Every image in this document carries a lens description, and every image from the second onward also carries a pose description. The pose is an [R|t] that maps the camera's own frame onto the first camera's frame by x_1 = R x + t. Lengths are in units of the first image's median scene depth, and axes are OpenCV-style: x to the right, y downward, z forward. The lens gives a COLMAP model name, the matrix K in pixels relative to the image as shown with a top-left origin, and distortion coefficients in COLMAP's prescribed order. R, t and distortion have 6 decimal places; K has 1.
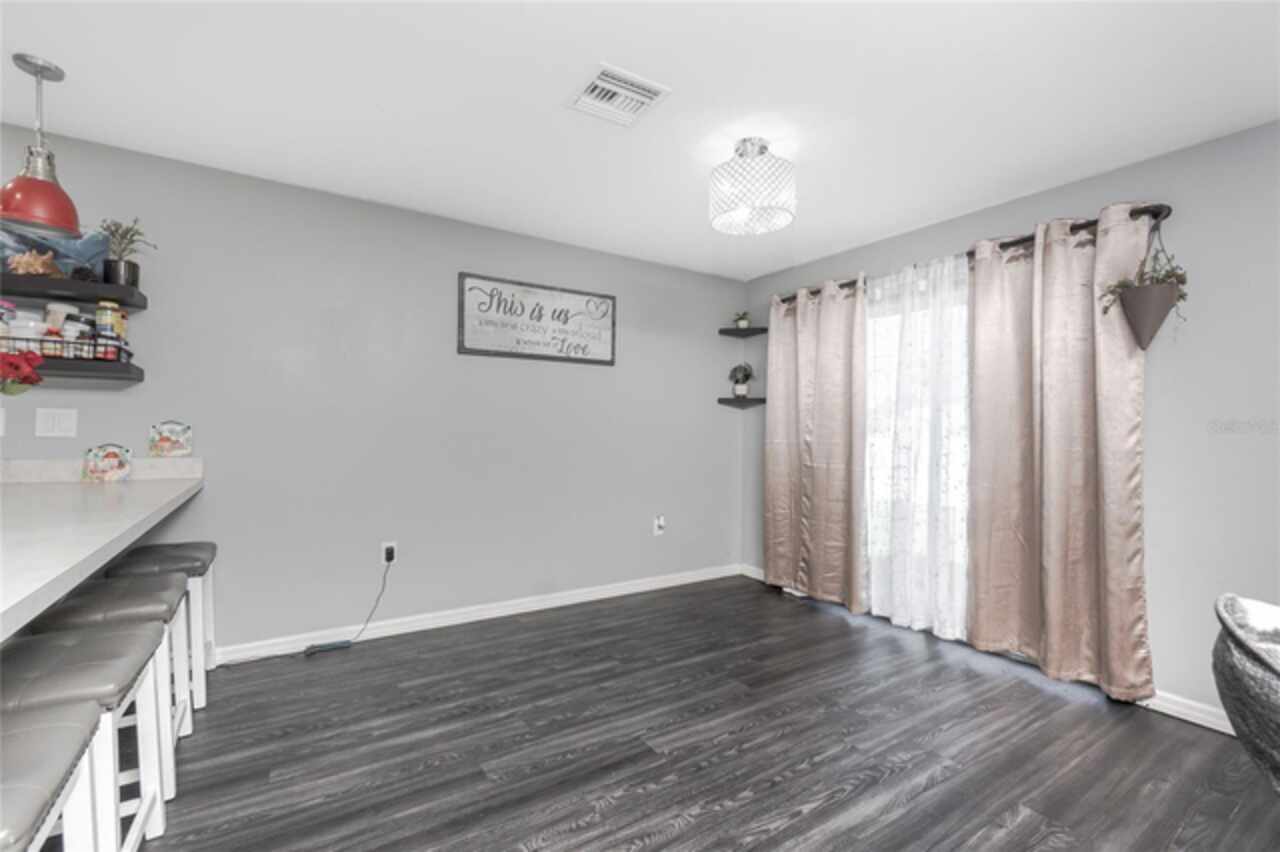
lens RADIAL K [[559.5, 0, 618.6], [0, 559.5, 427.4], [0, 0, 1]] dist [0.005146, 0.000310]
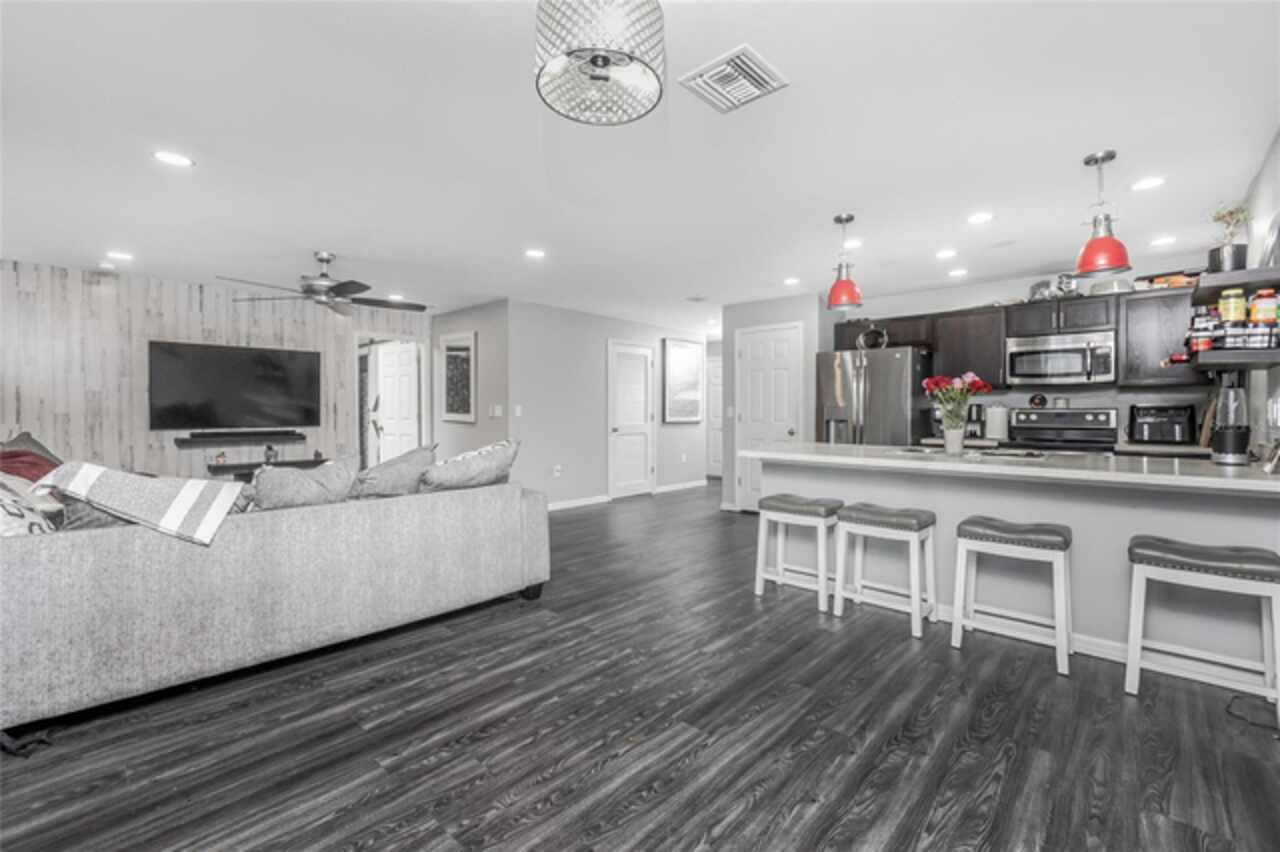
lens RADIAL K [[559.5, 0, 636.7], [0, 559.5, 422.2], [0, 0, 1]] dist [0.005146, 0.000310]
pose [[-0.959242, -0.012245, -0.282322, 0.438352], [-0.013953, 0.999894, 0.004038, 0.024693], [0.282243, 0.007813, -0.959311, 1.913630]]
